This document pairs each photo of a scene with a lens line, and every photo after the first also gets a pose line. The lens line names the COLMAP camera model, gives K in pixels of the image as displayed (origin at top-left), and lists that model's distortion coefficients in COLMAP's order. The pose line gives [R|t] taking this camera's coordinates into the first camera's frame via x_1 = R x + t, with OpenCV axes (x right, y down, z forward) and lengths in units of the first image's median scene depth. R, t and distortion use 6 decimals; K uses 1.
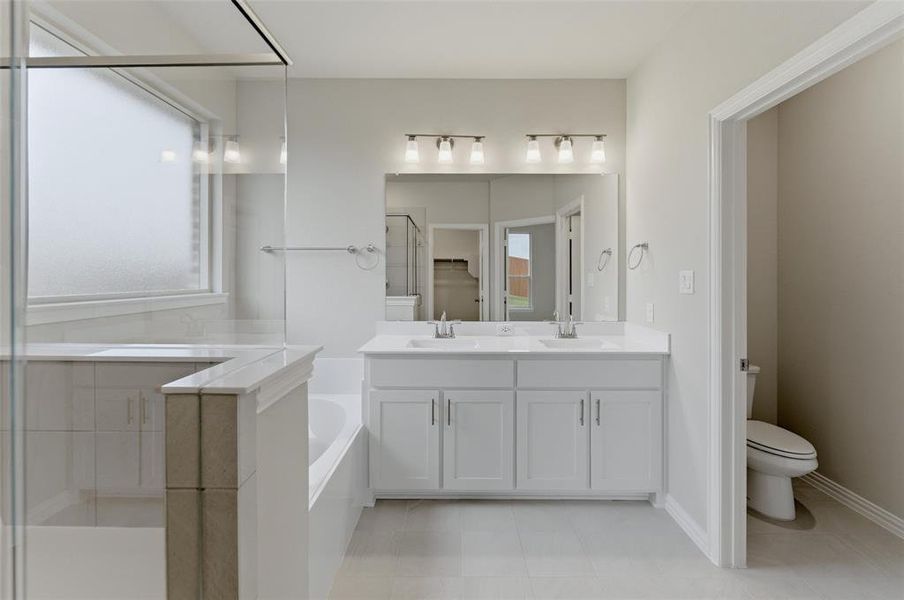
lens RADIAL K [[347.7, 0, 459.1], [0, 347.7, 280.1], [0, 0, 1]] dist [-0.001863, -0.000070]
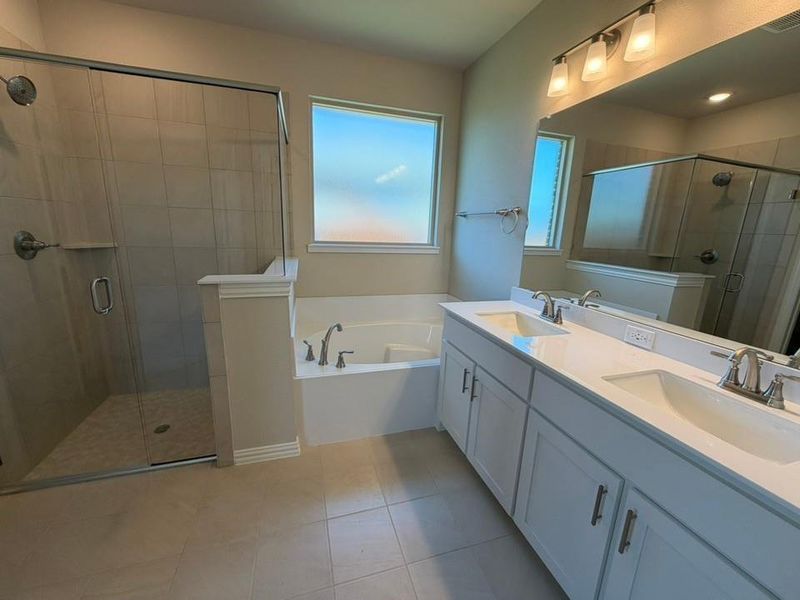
lens RADIAL K [[319.8, 0, 404.6], [0, 319.8, 298.2], [0, 0, 1]] dist [0.001880, -0.001461]
pose [[0.303960, 0.213874, -0.928367, 0.557085], [-0.046663, 0.976648, 0.209719, -0.028279], [0.951541, -0.020426, 0.306842, 0.466289]]
